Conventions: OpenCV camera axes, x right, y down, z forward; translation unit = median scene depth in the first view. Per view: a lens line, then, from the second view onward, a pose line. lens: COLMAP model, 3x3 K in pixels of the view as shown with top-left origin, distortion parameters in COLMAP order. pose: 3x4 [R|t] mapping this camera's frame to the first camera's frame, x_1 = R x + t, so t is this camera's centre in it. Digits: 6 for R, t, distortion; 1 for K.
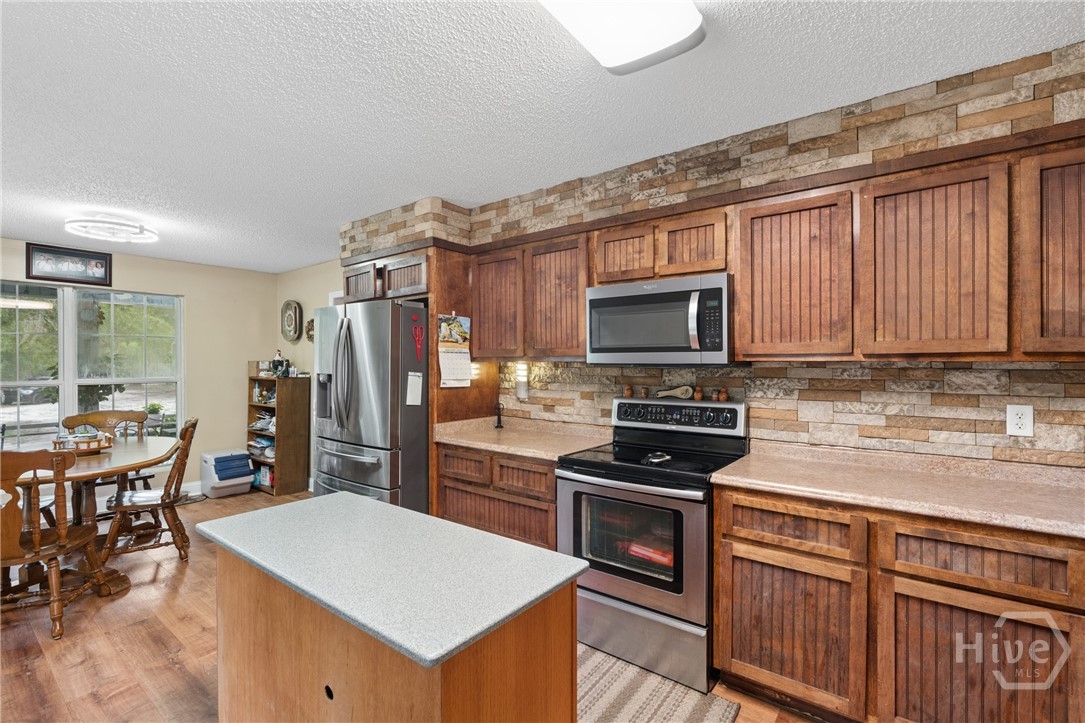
lens RADIAL K [[495.5, 0, 543.0], [0, 495.5, 359.4], [0, 0, 1]] dist [-0.004137, 0.000368]
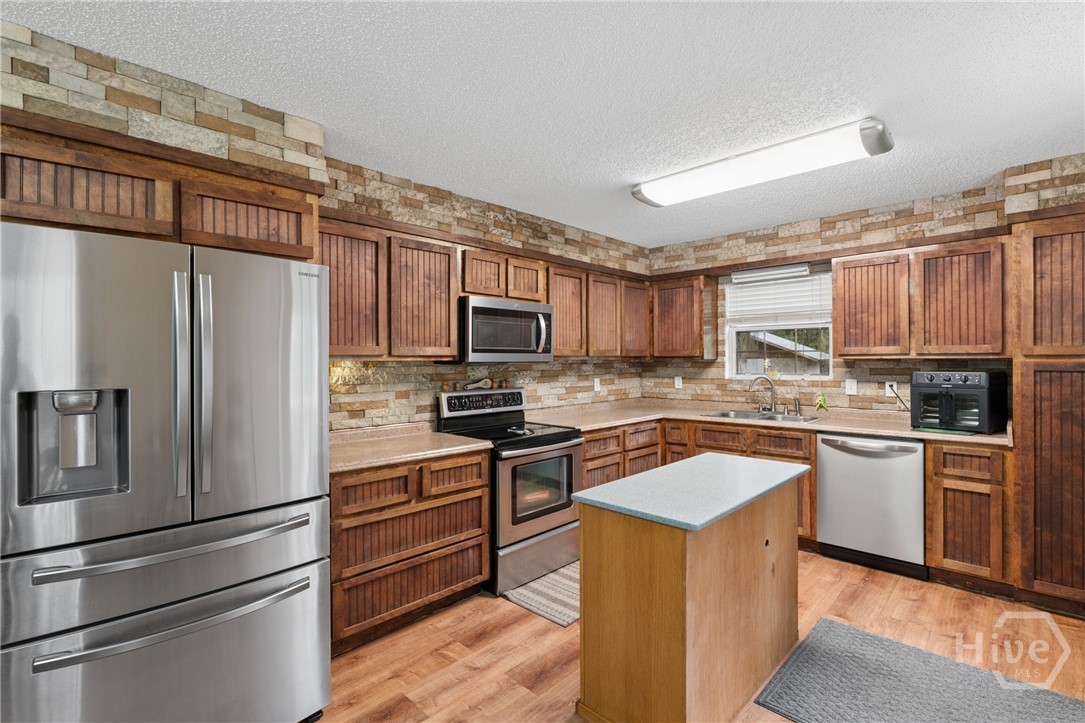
lens RADIAL K [[495.5, 0, 537.1], [0, 495.5, 358.7], [0, 0, 1]] dist [-0.004137, 0.000368]
pose [[0.116005, 0.002963, 0.993244, -0.988961], [0.000896, 0.999995, -0.003088, 0.004142], [-0.993248, 0.001248, 0.116002, 0.691900]]
